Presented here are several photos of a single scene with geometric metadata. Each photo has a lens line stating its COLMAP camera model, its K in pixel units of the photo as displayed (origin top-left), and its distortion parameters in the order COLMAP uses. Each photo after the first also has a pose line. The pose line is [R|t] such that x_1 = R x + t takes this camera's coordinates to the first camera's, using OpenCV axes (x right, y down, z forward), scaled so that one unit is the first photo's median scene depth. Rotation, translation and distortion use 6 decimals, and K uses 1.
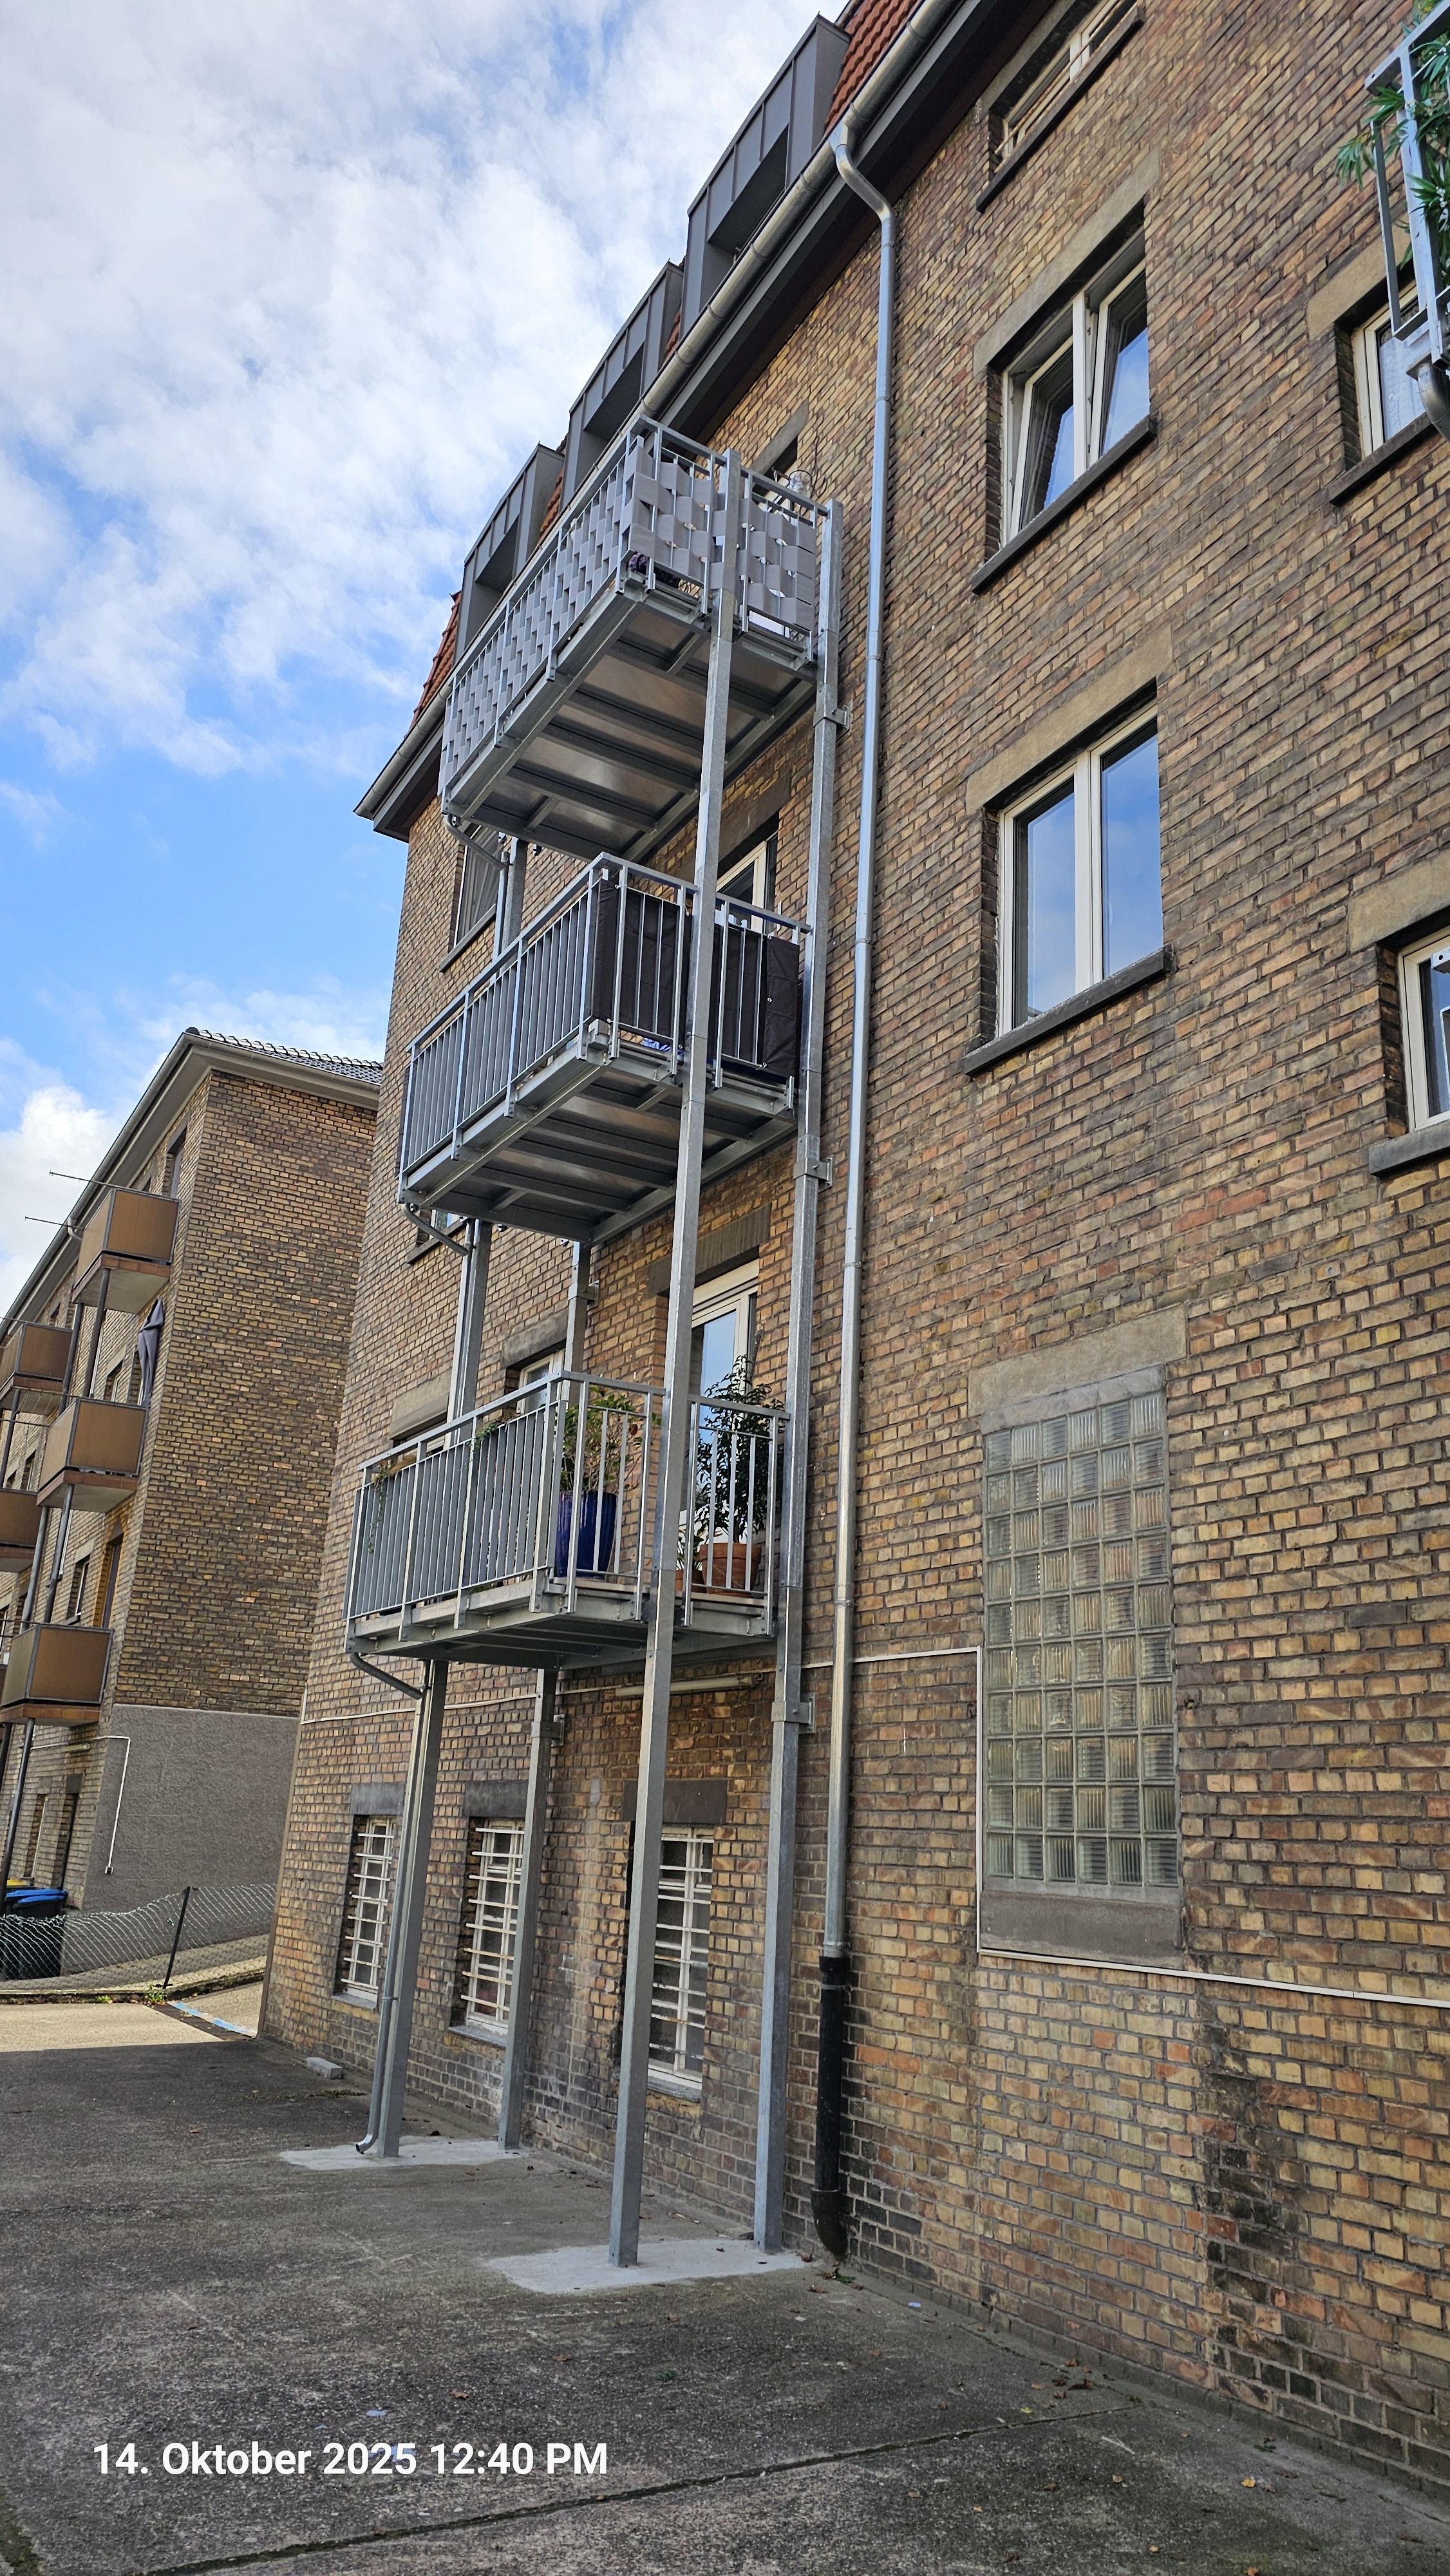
lens RADIAL K [[1726.3, 0, 735.3], [0, 1726.3, 1288.4], [0, 0, 1]] dist [0.062340, -0.066042]
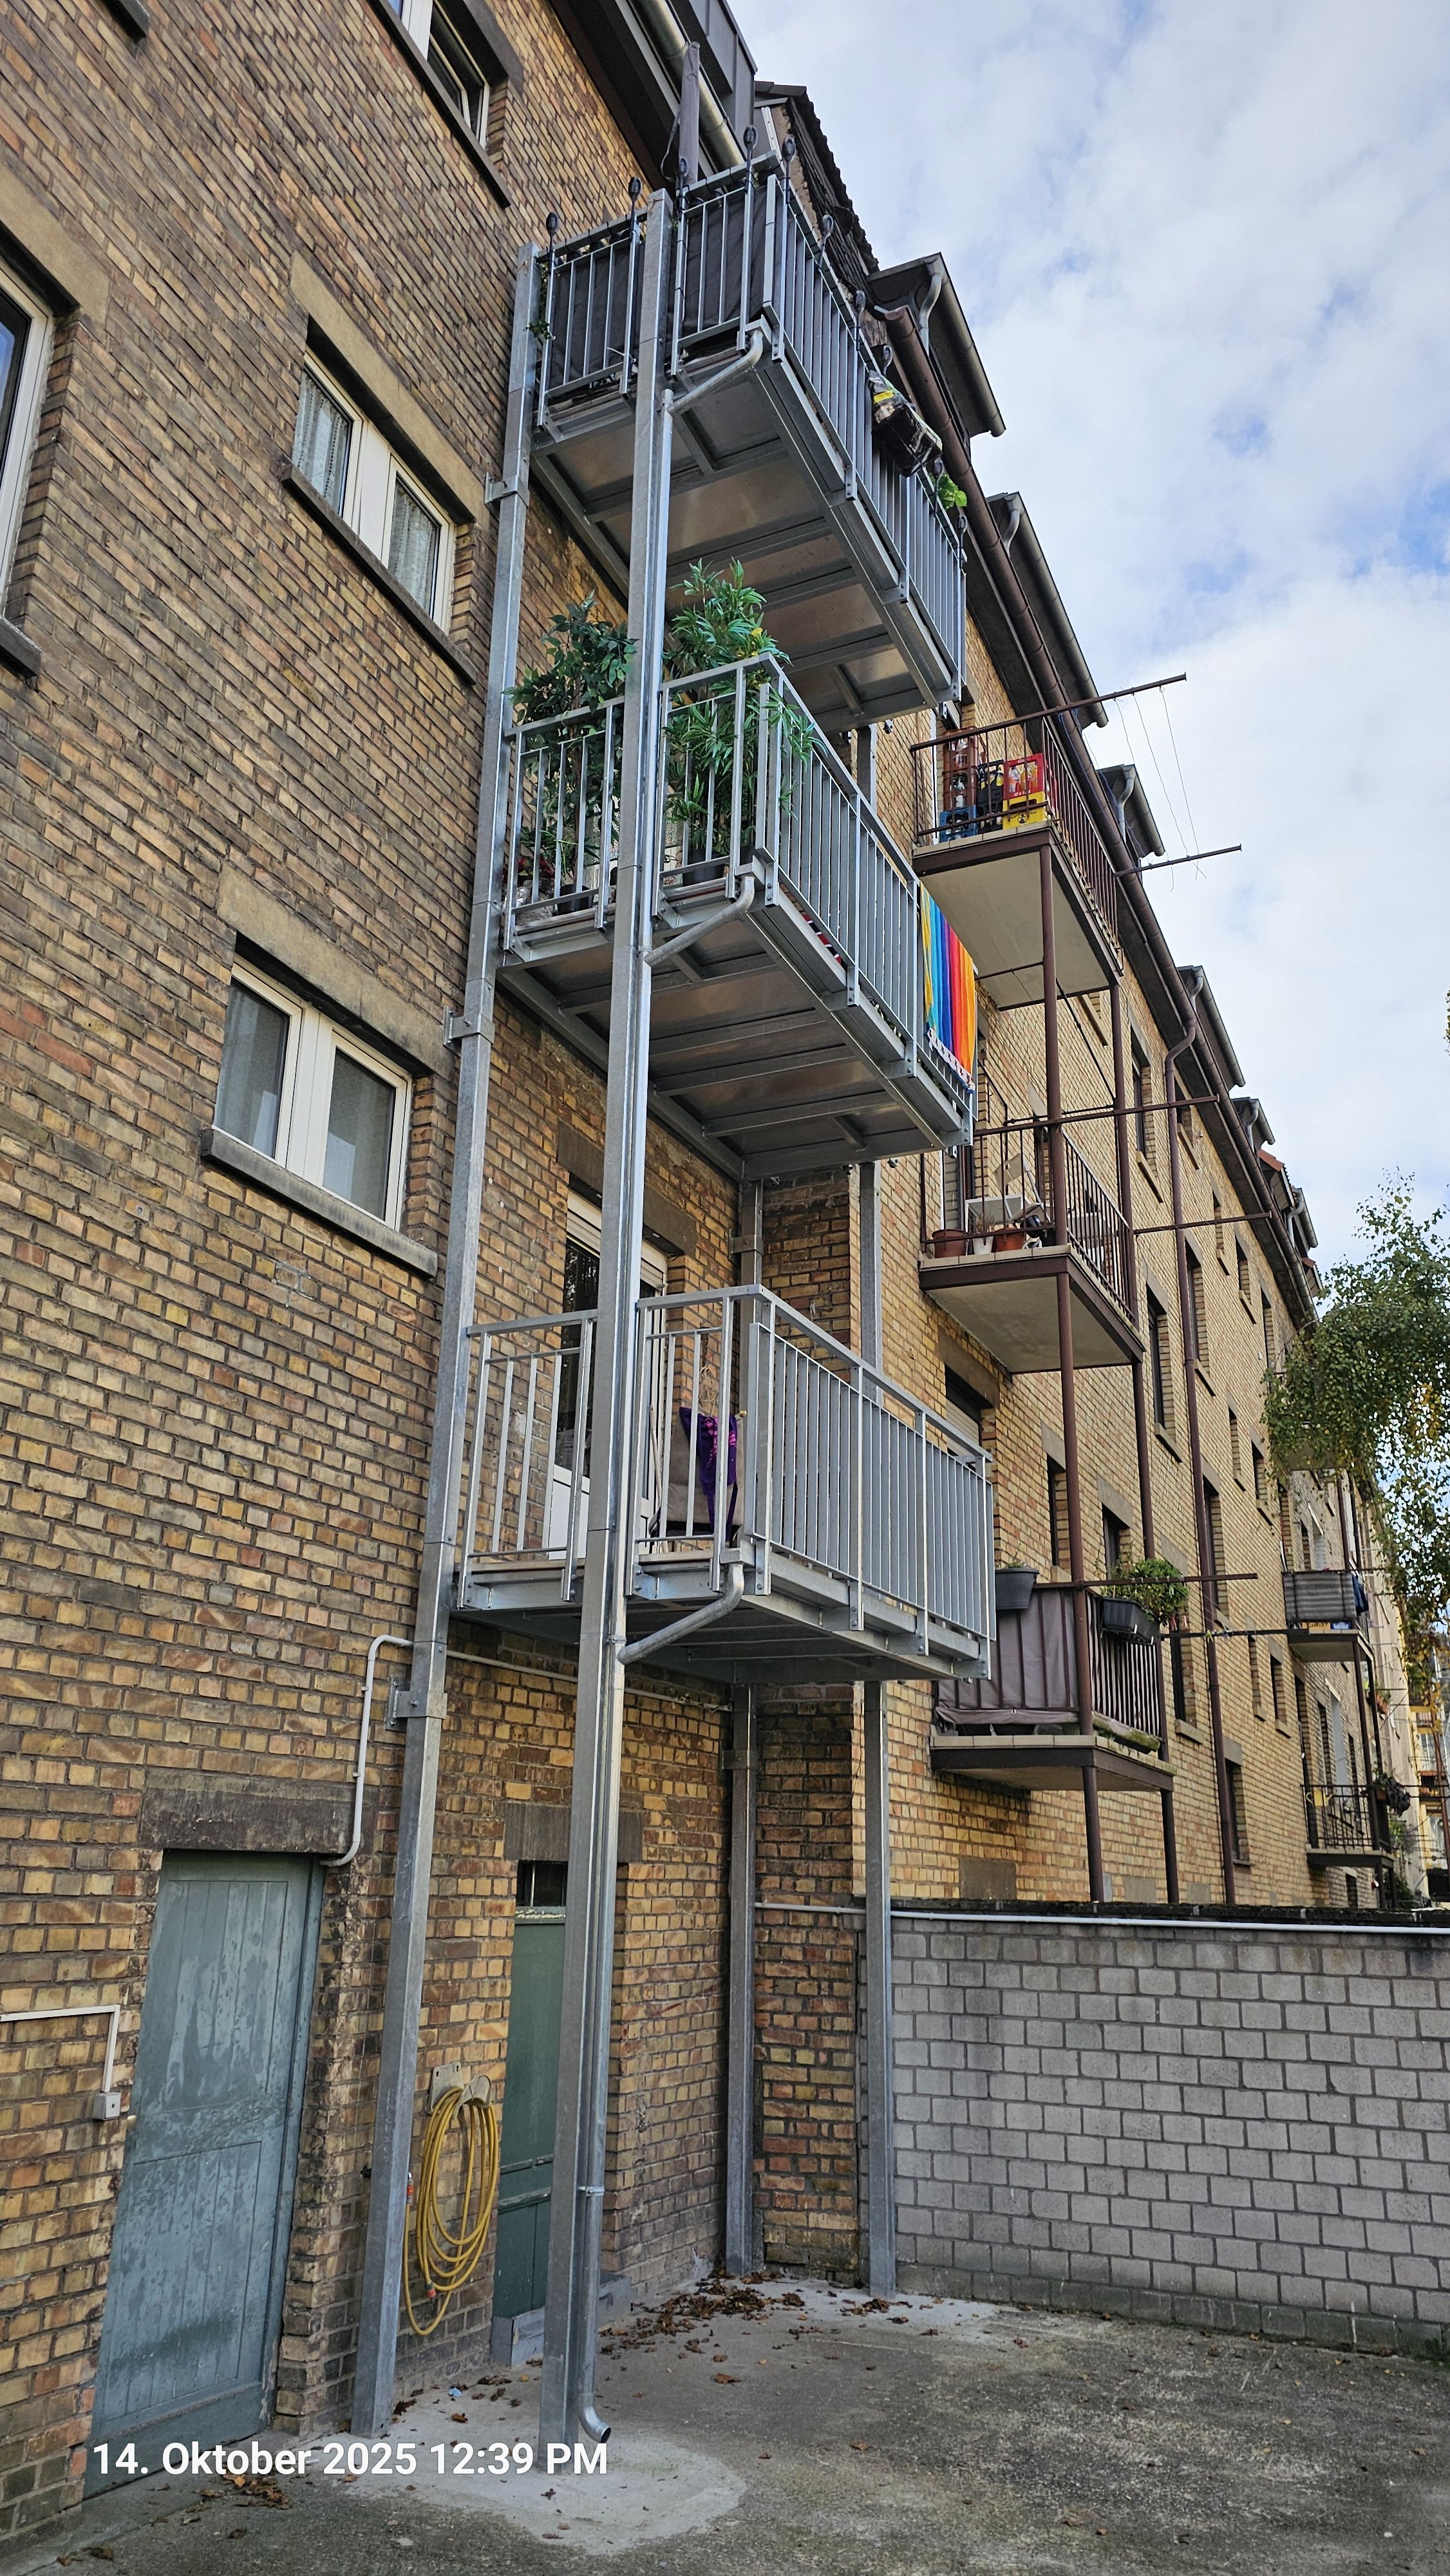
lens RADIAL K [[1726.3, 0, 735.3], [0, 1726.3, 1288.4], [0, 0, 1]] dist [0.062340, -0.066042]
pose [[-0.555754, 0.218059, 0.802239, -0.565494], [-0.298642, 0.848210, -0.437440, 0.338016], [-0.775855, -0.482691, -0.406274, 1.140560]]
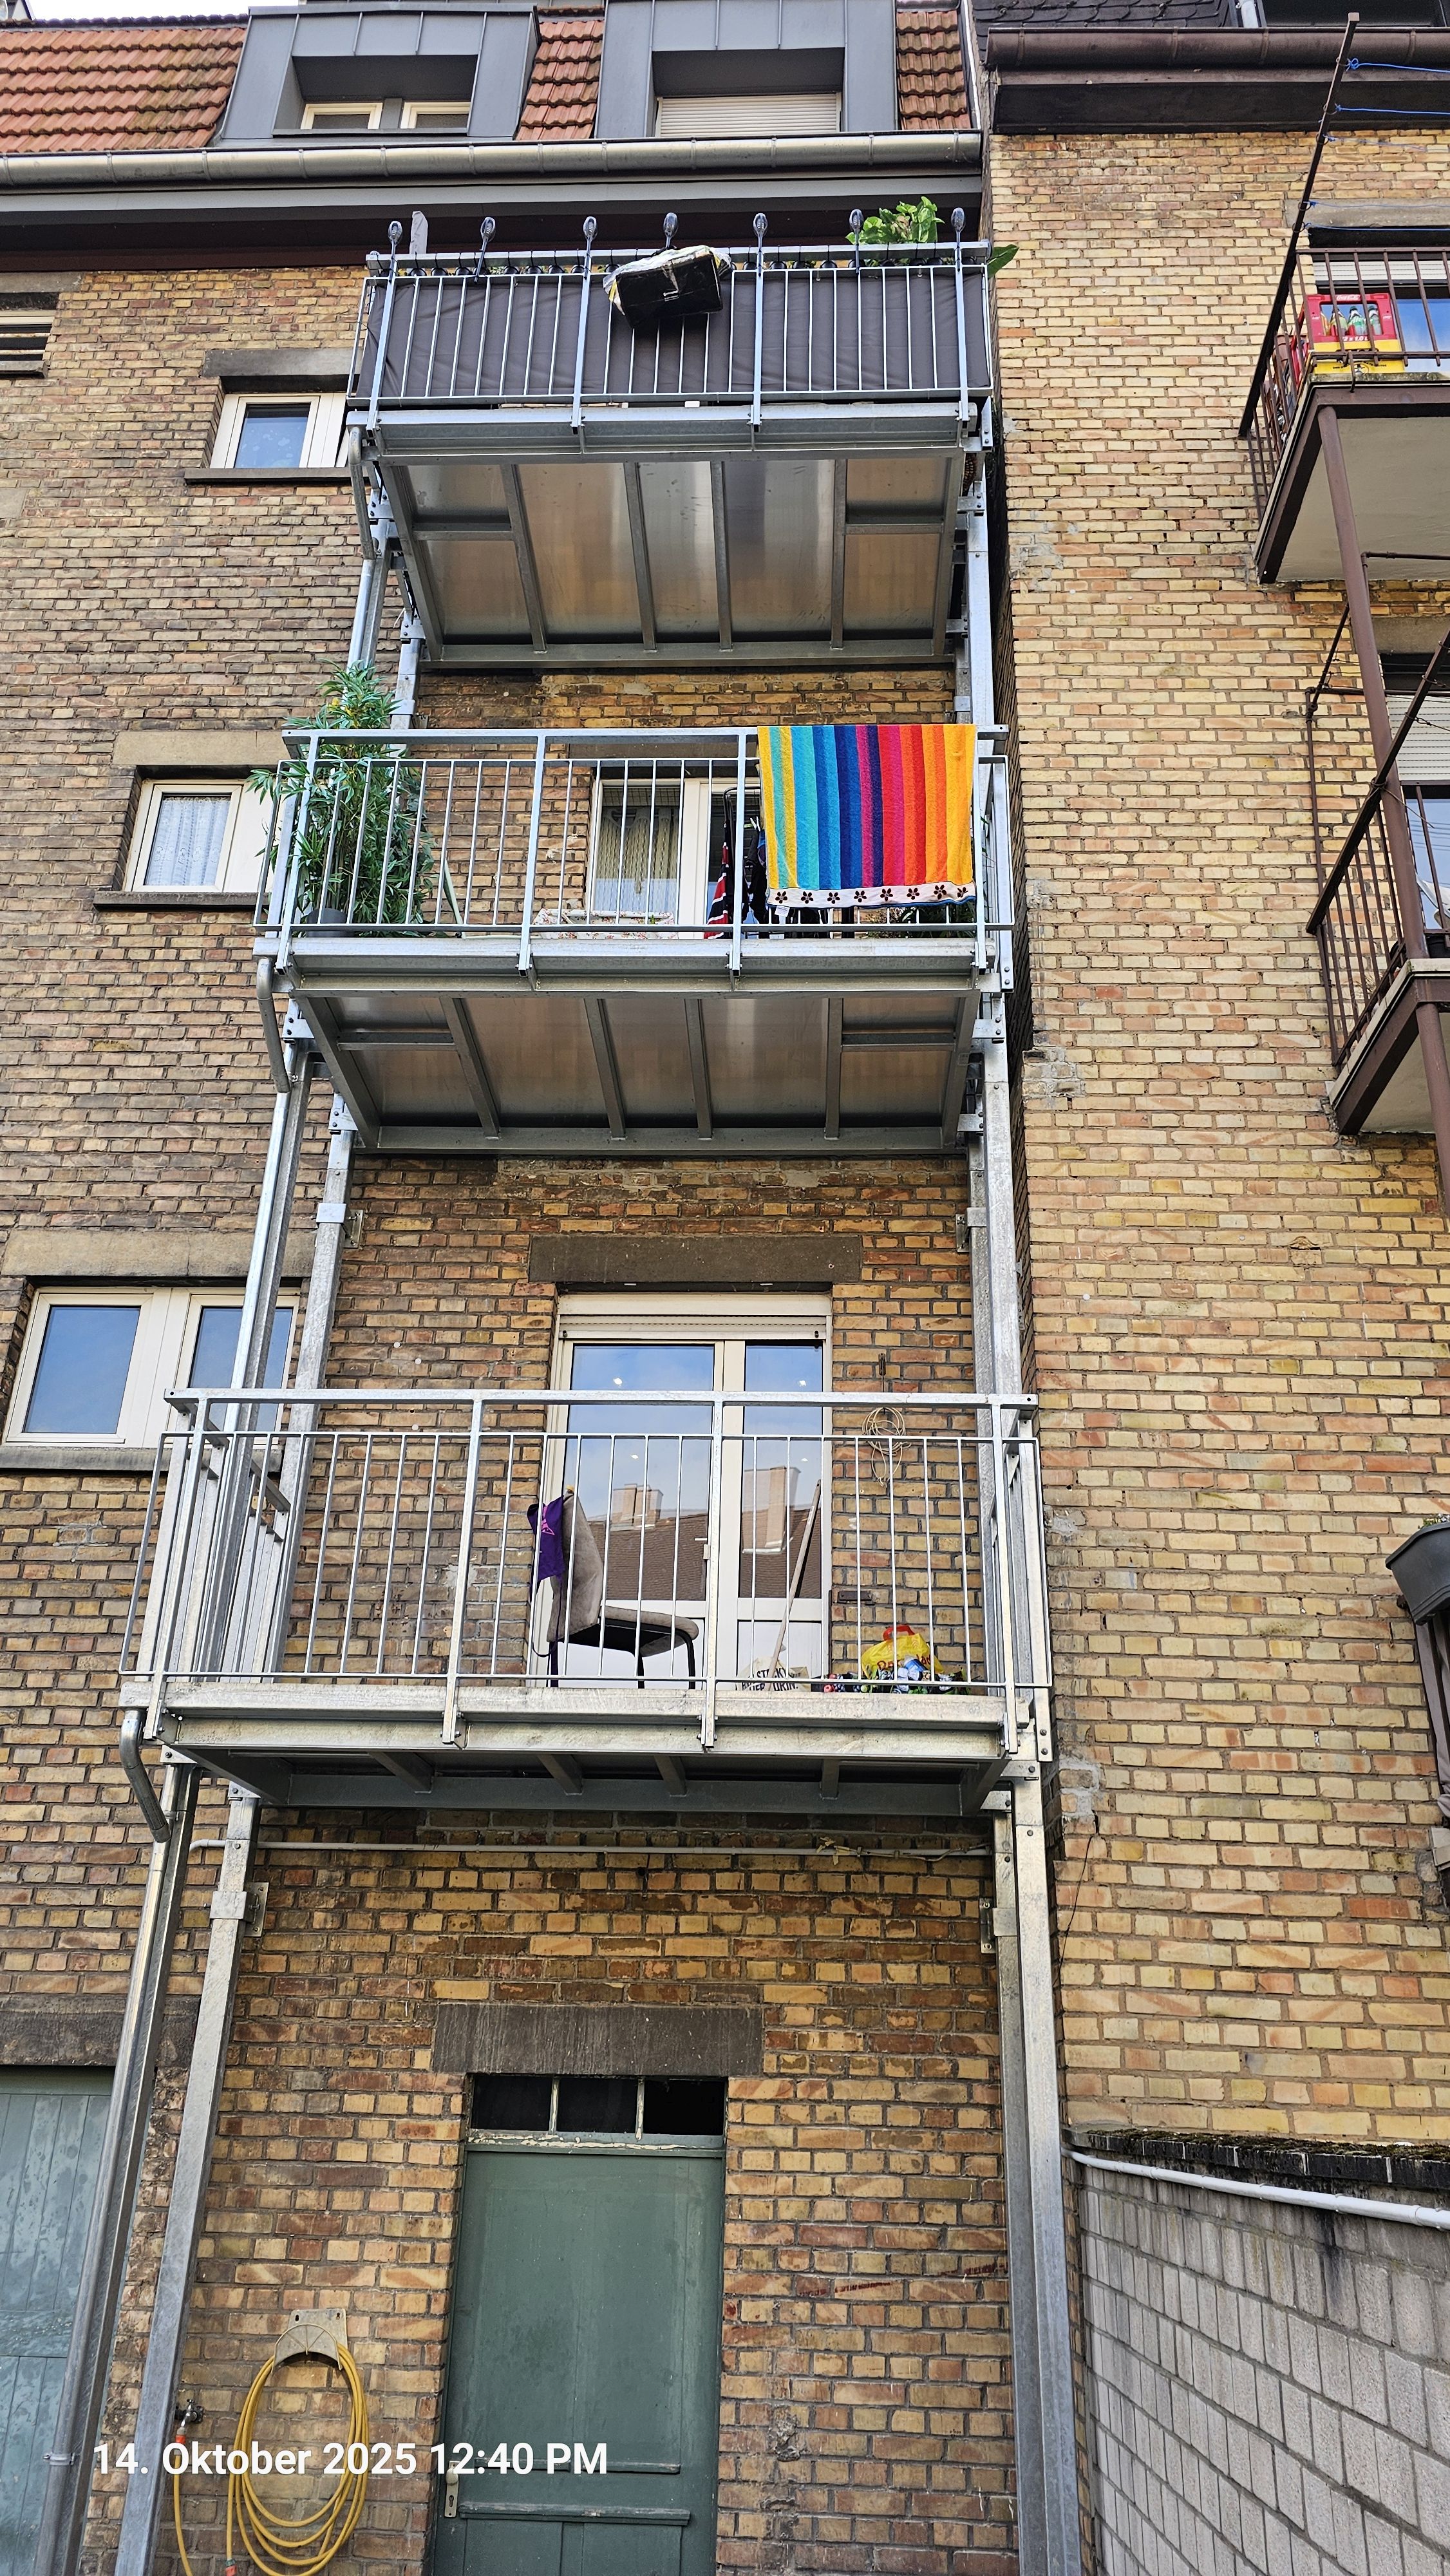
lens RADIAL K [[1726.3, 0, 735.3], [0, 1726.3, 1288.4], [0, 0, 1]] dist [0.062340, -0.066042]
pose [[0.548289, 0.323162, 0.771327, -0.304429], [-0.257191, 0.942780, -0.212175, -0.064122], [-0.795759, -0.082045, 0.600030, -0.120151]]
